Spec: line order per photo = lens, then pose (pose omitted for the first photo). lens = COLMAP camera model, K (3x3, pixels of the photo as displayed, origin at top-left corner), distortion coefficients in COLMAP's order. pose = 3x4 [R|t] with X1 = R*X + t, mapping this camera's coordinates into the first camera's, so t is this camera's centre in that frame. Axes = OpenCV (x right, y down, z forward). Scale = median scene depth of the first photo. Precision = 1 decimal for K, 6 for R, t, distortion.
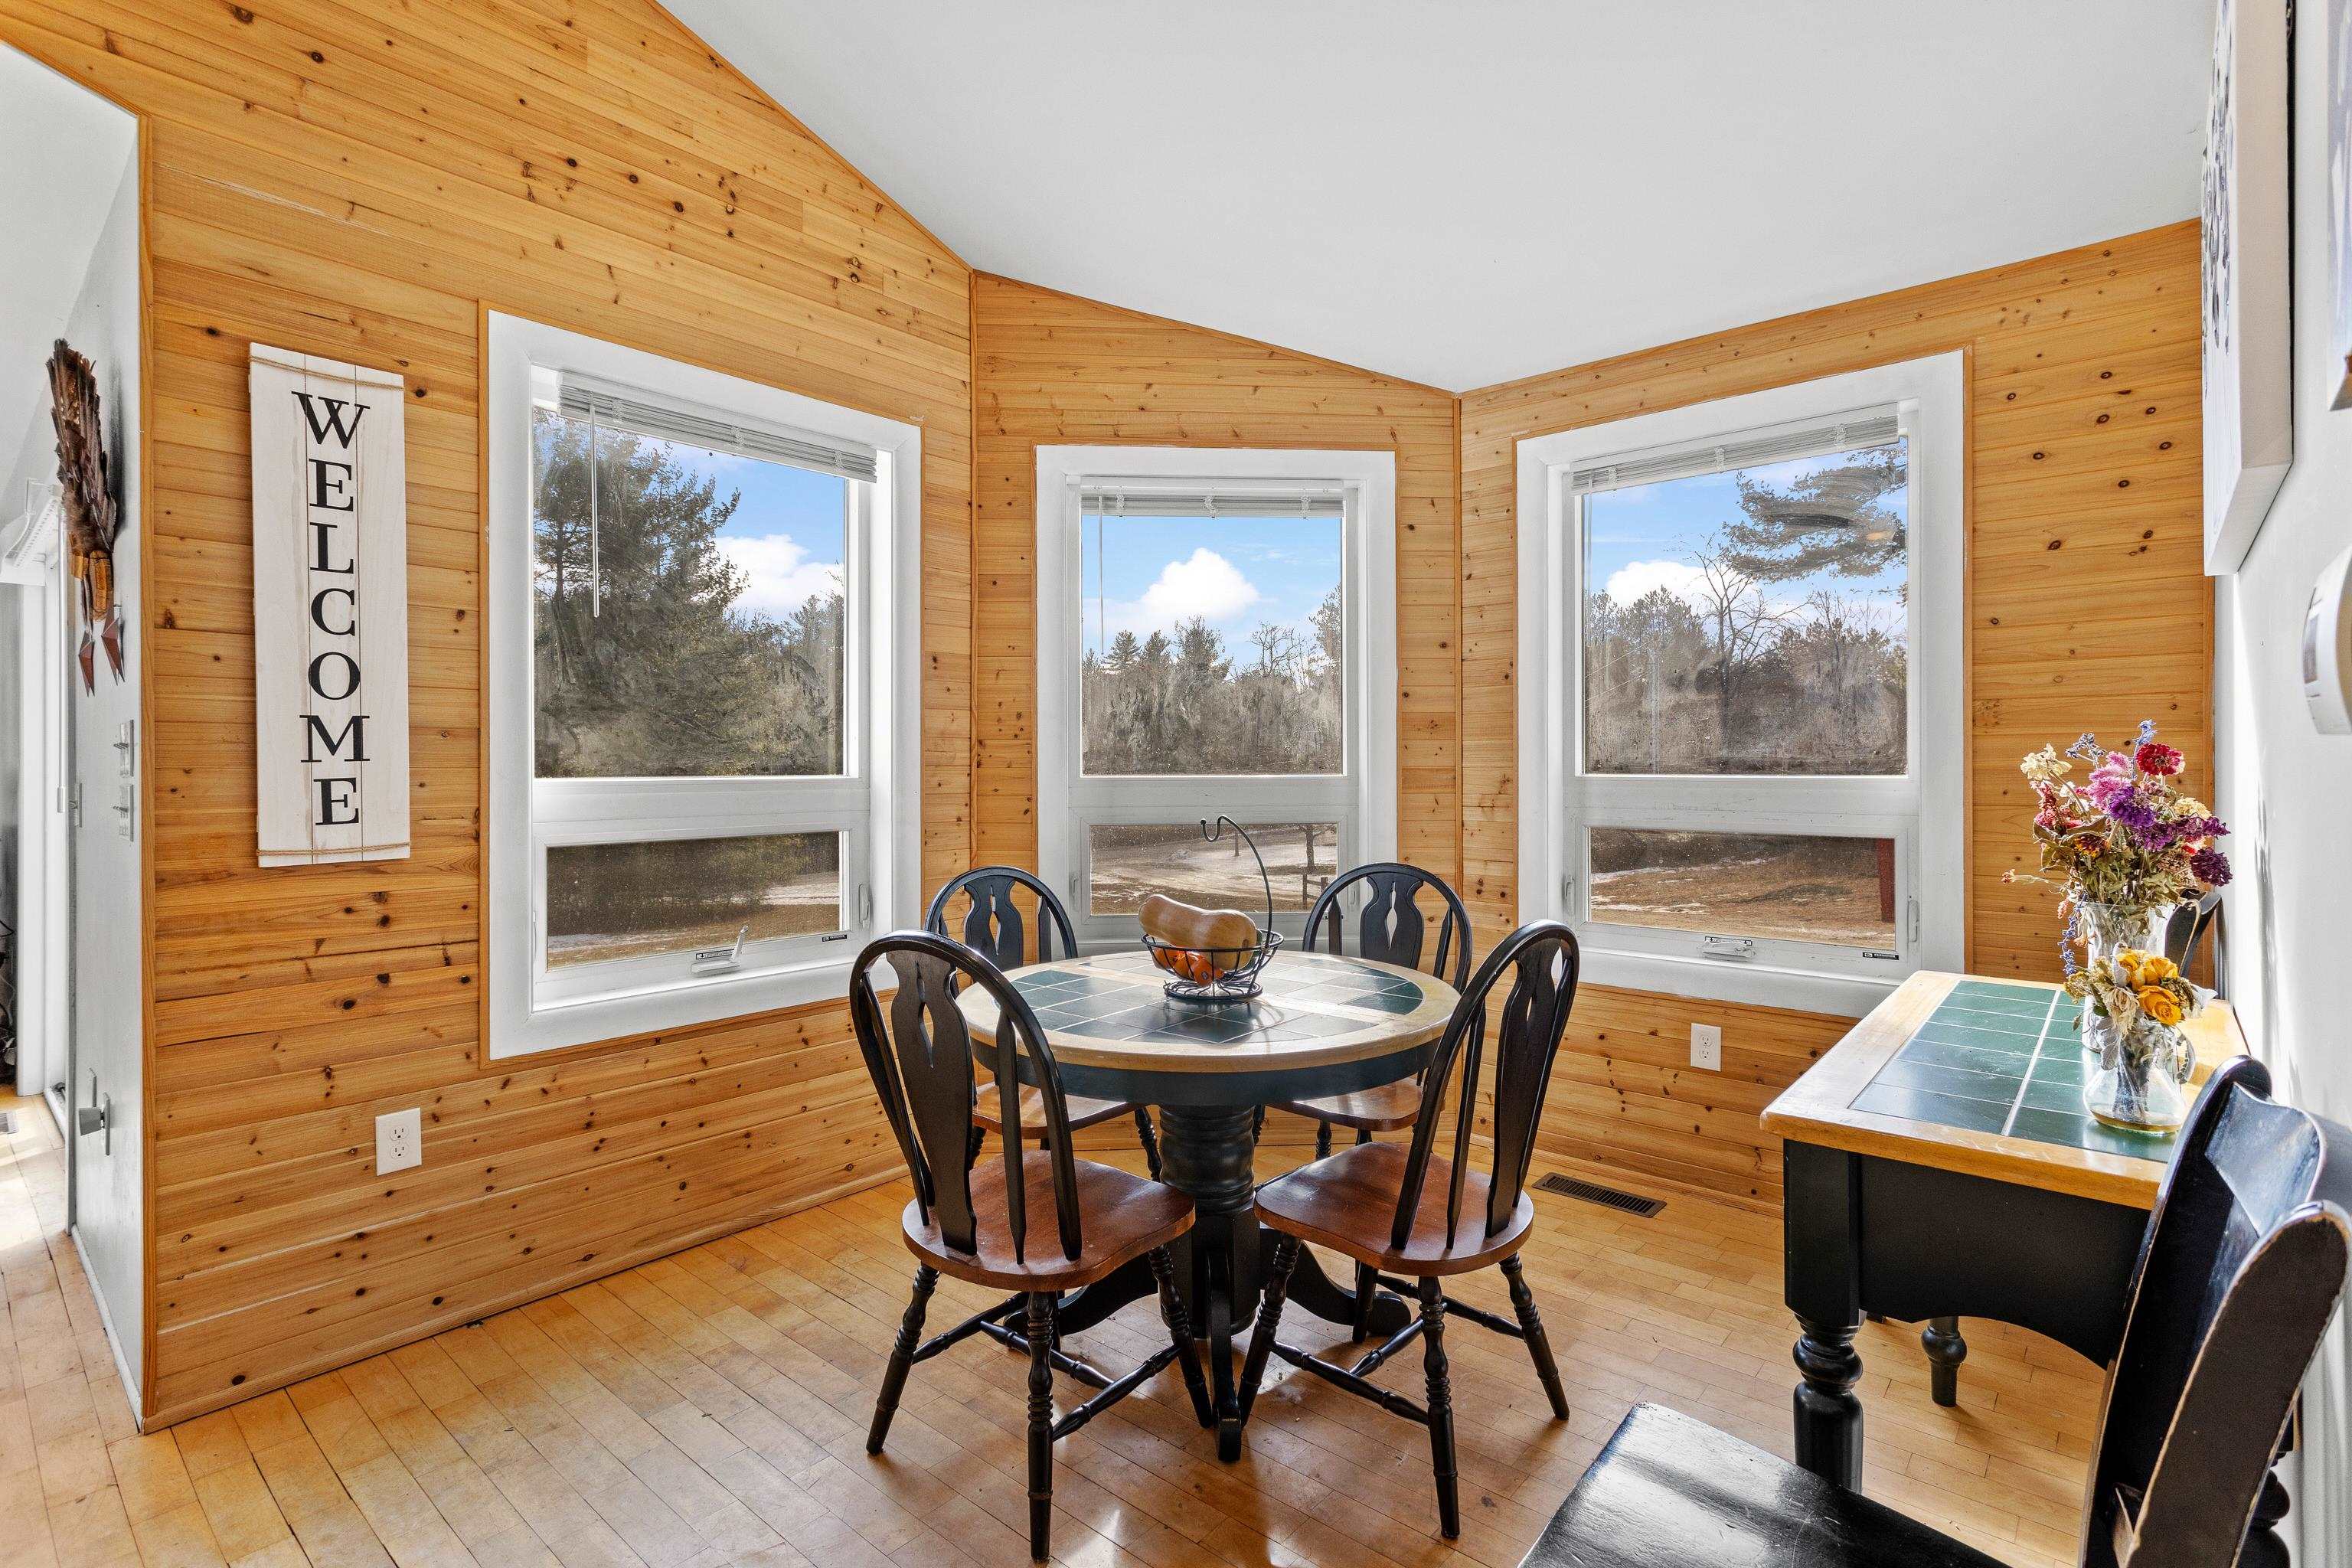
lens RADIAL K [[1117.0, 0, 1179.9], [0, 1117.0, 765.7], [0, 0, 1]] dist [0.001214, 0.000836]
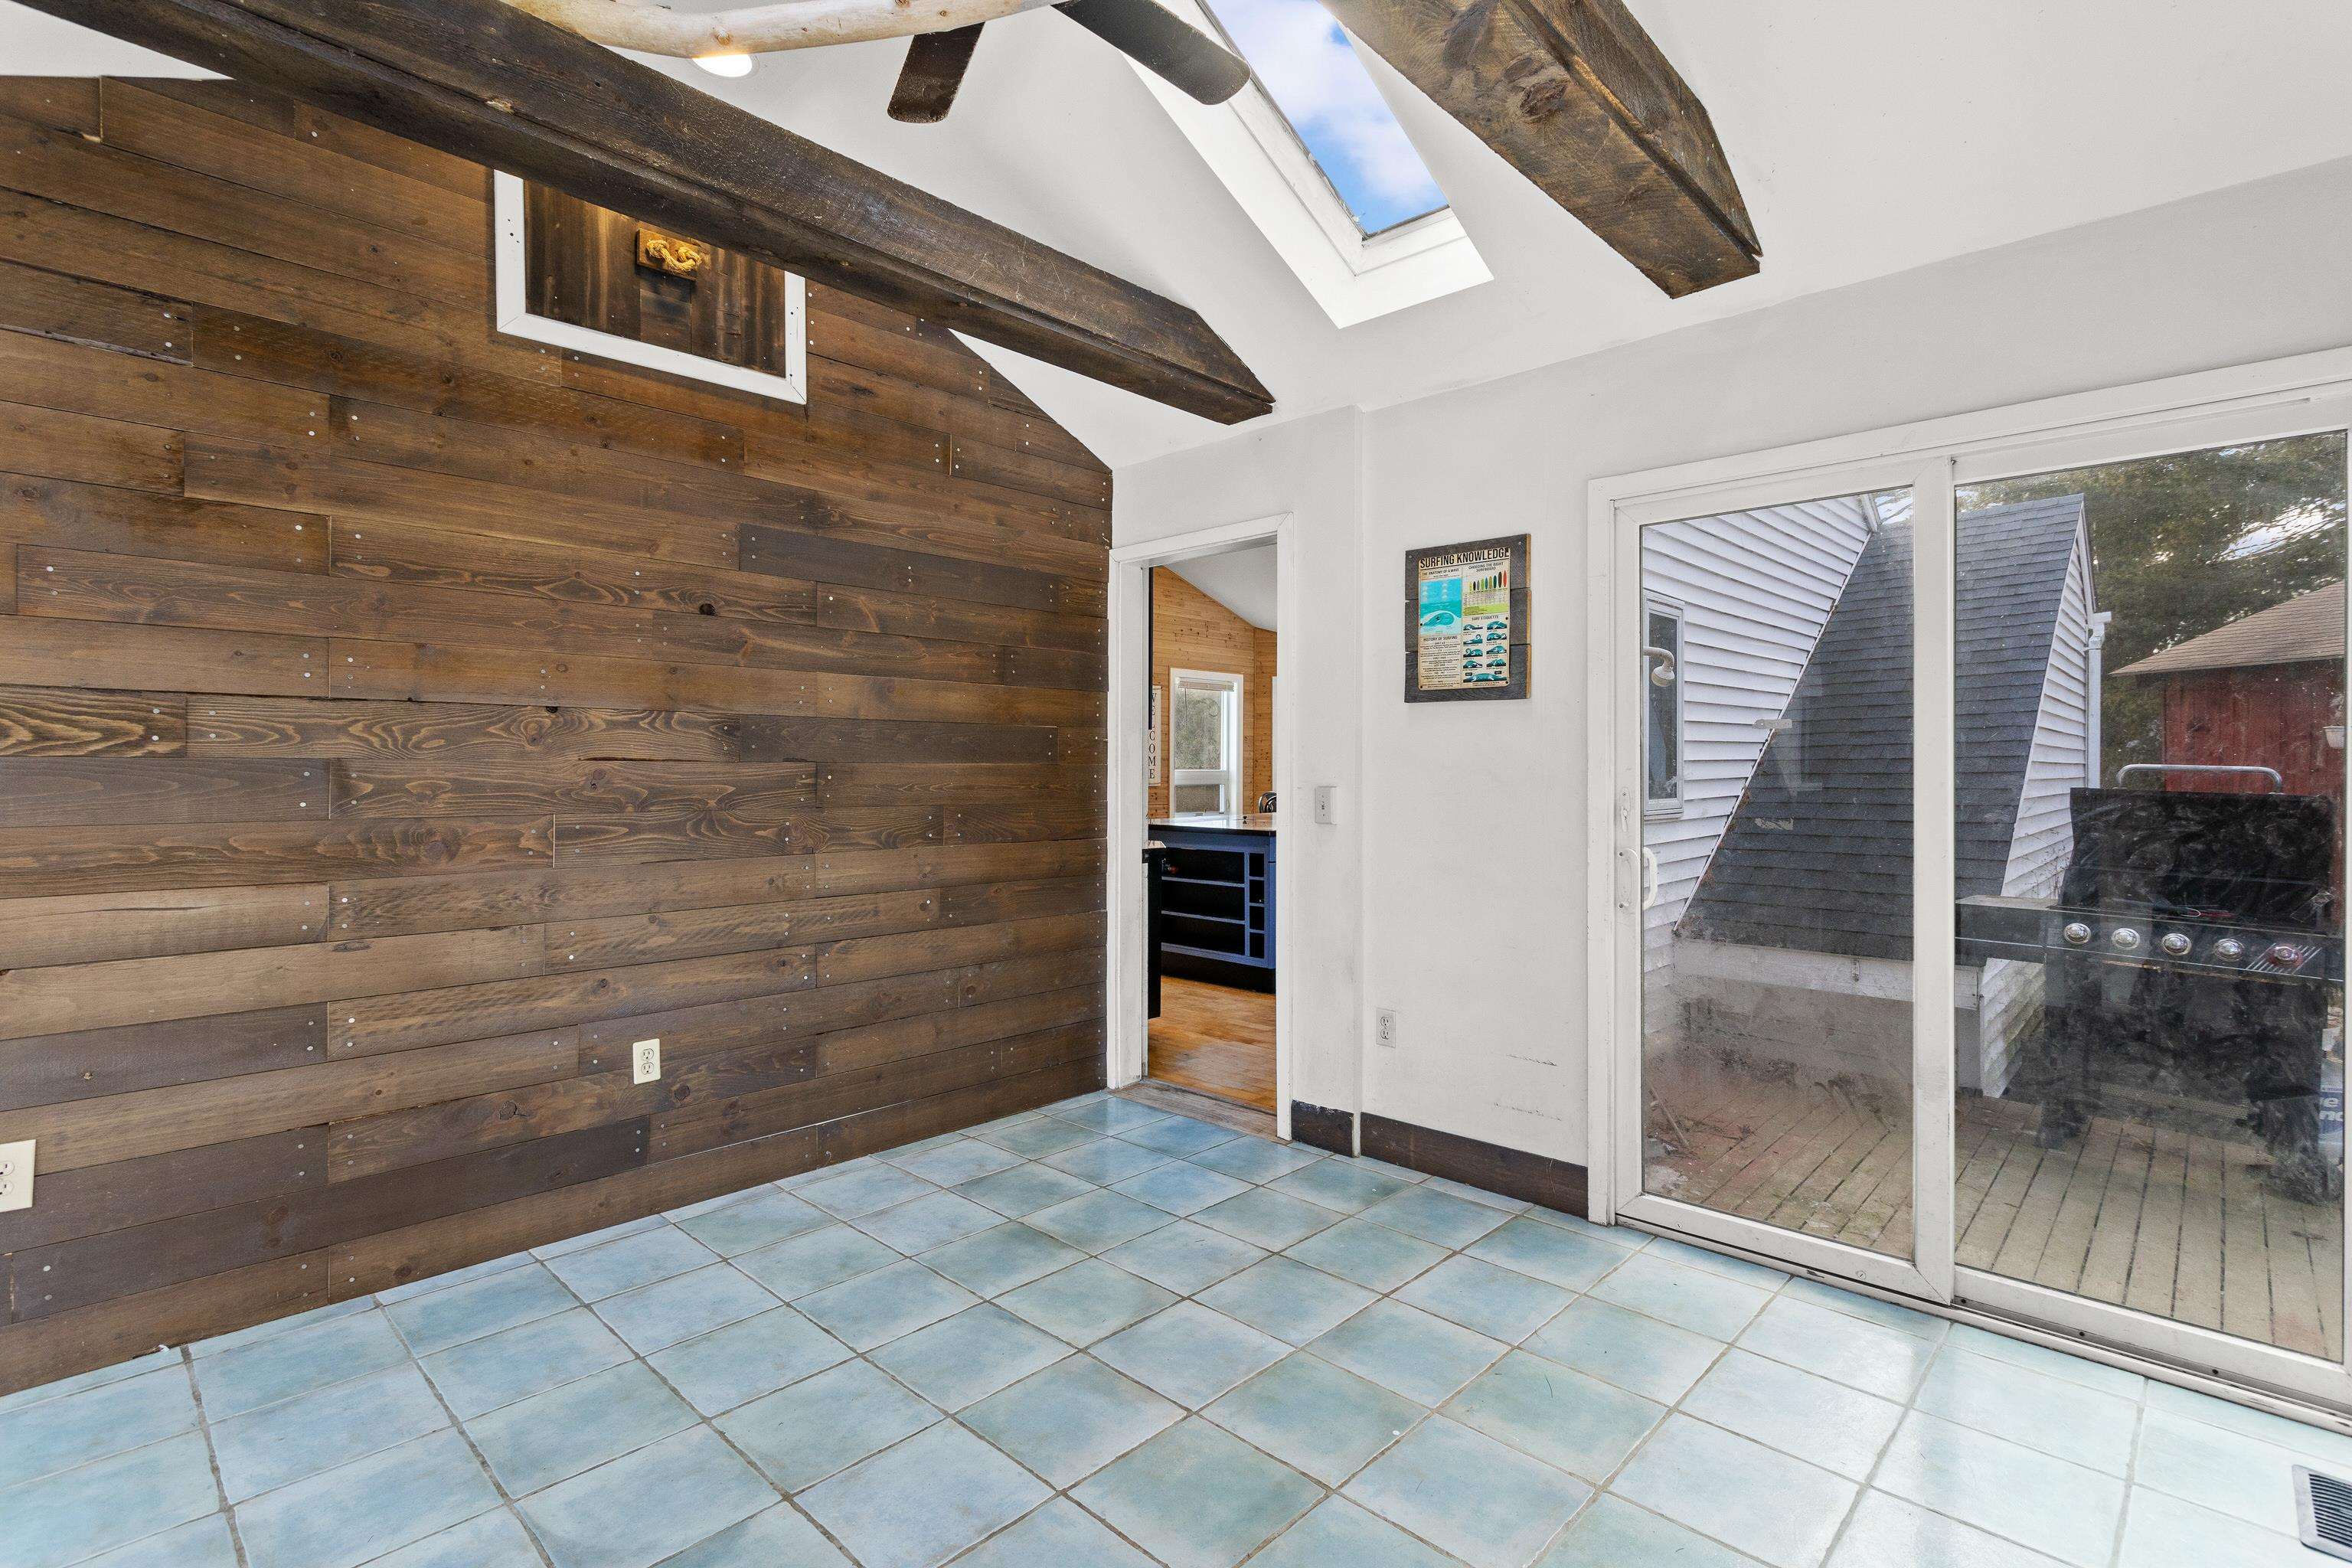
lens RADIAL K [[1117.0, 0, 1179.9], [0, 1117.0, 765.7], [0, 0, 1]] dist [0.001214, 0.000836]
pose [[0.998960, 0.004403, -0.045391, -0.393585], [-0.004421, 0.999990, -0.000295, -0.001834], [0.045390, 0.000495, 0.998969, -3.860308]]
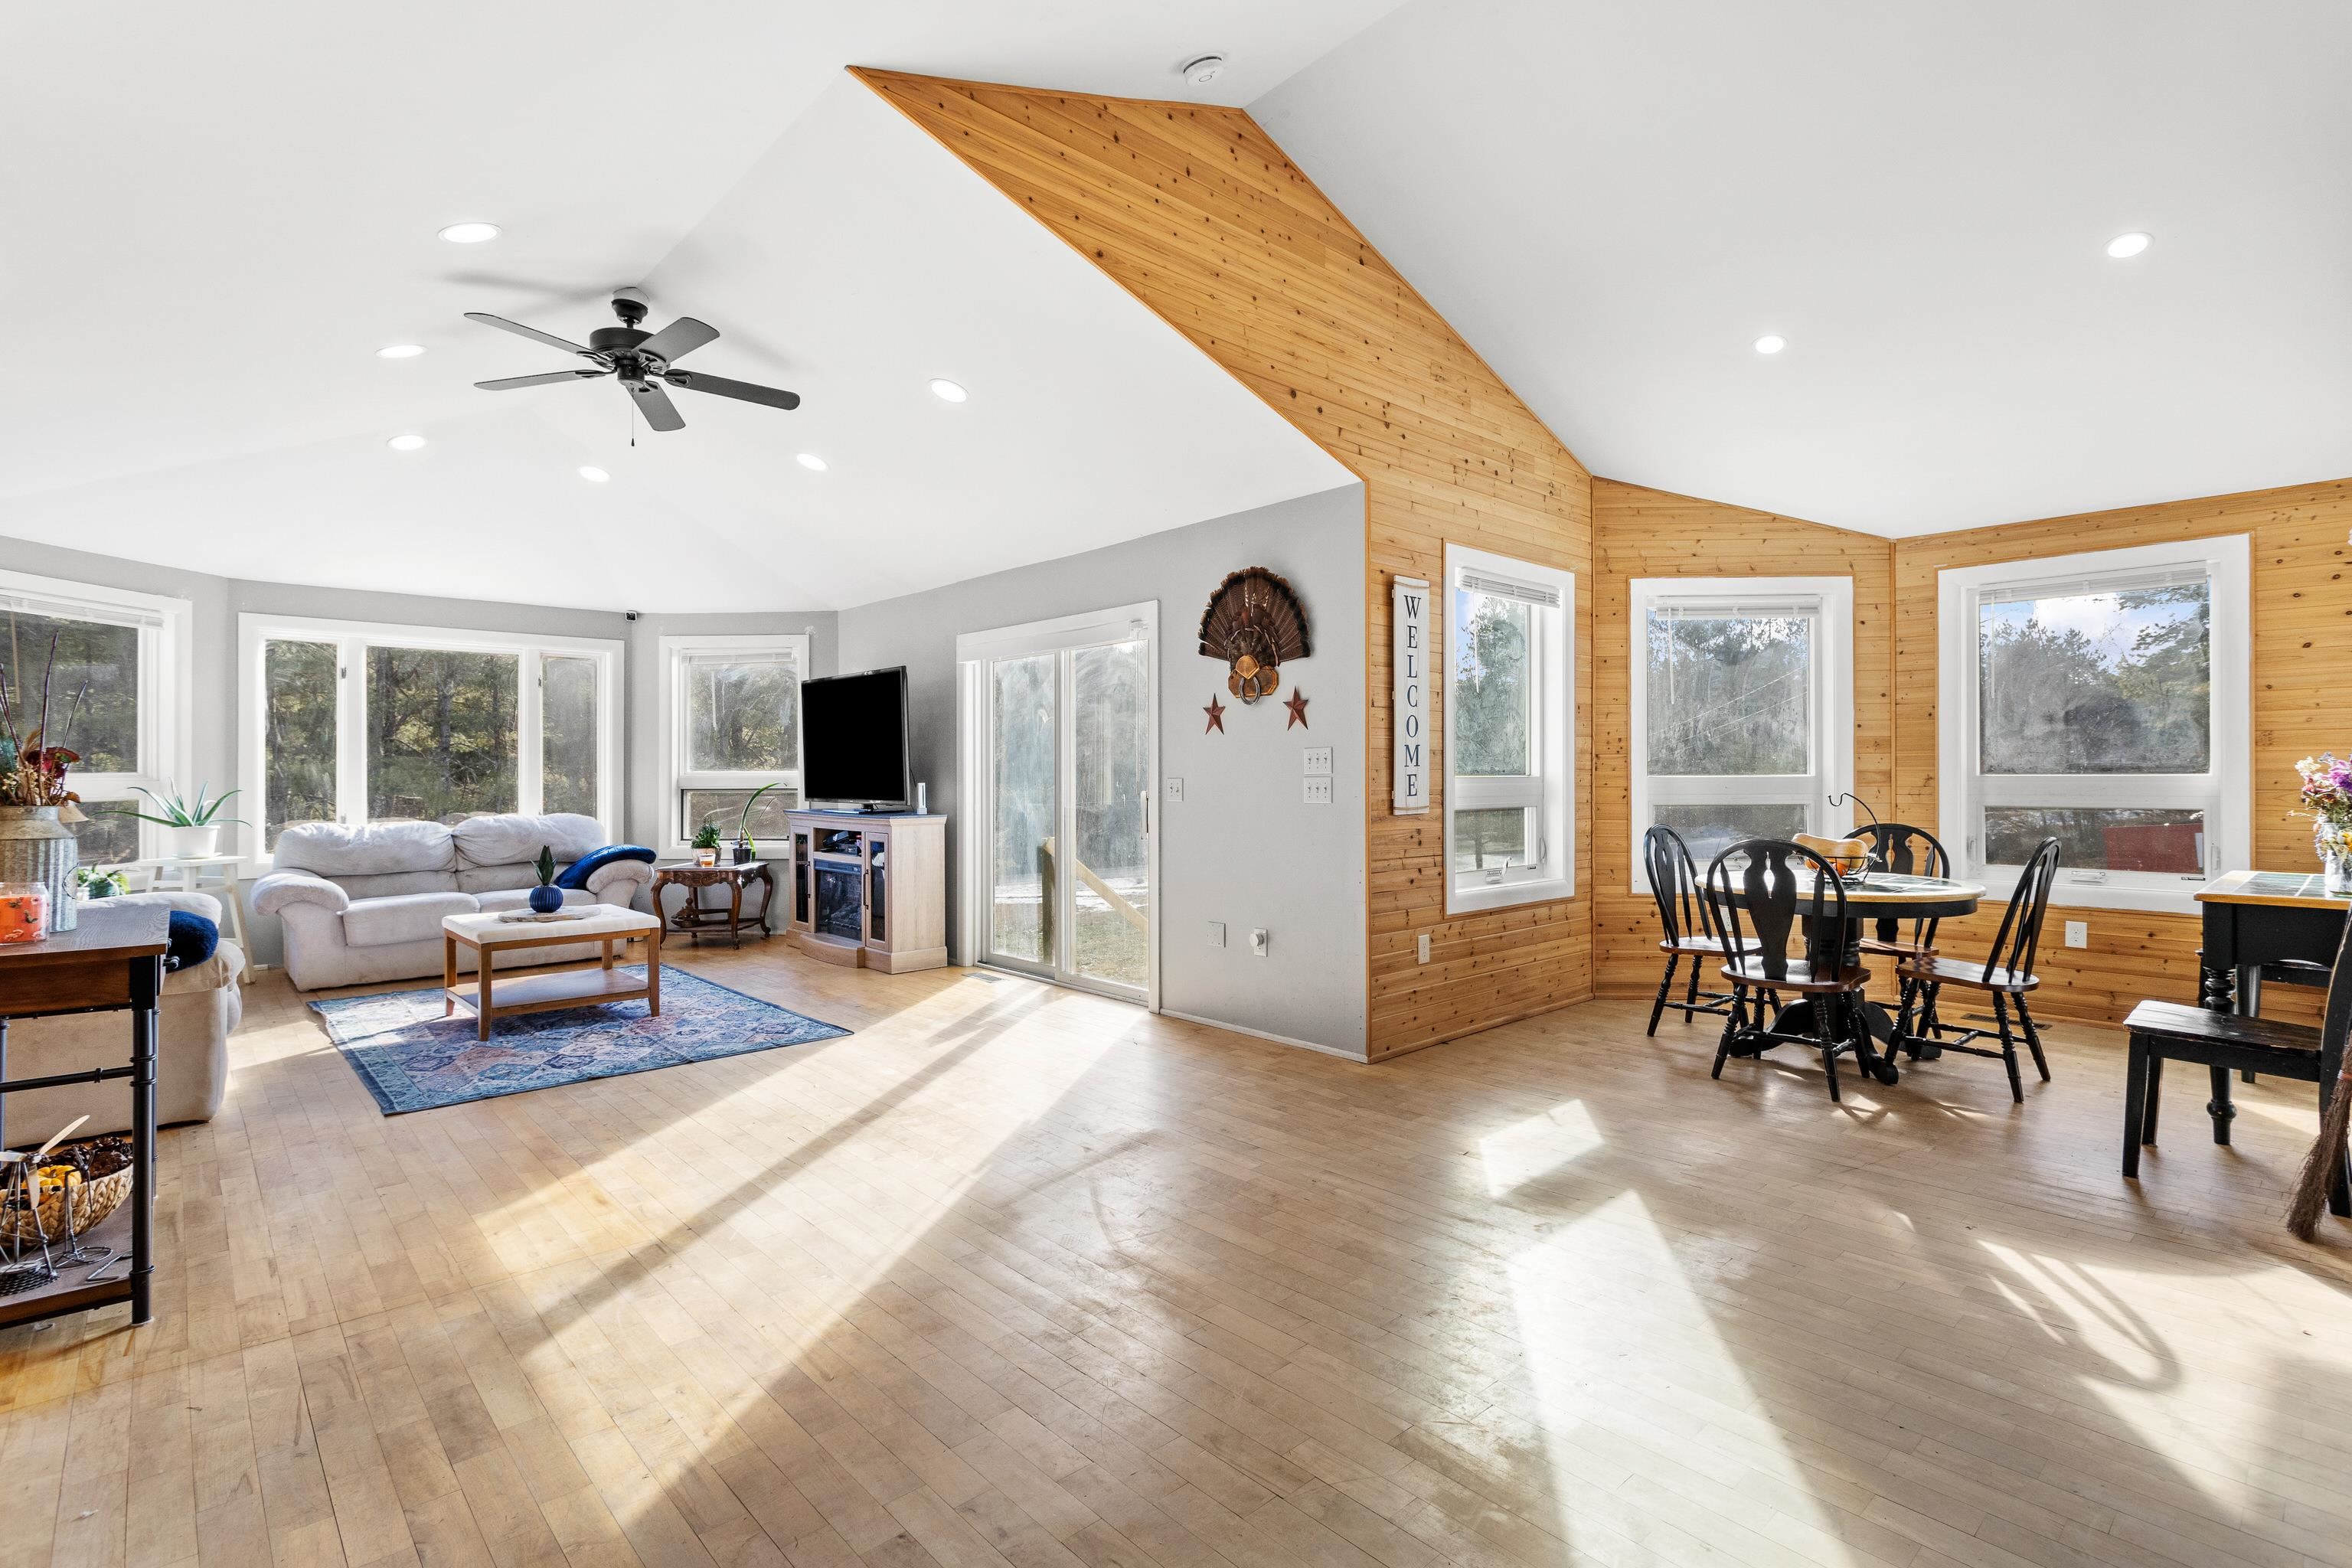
lens RADIAL K [[1113.5, 0, 1185.9], [0, 1113.5, 774.3], [0, 0, 1]] dist [0.001591, 0.001132]
pose [[0.993535, -0.000735, -0.113528, -0.915763], [0.000609, 0.999999, -0.001145, 0.013182], [0.113528, 0.001068, 0.993534, -1.124394]]
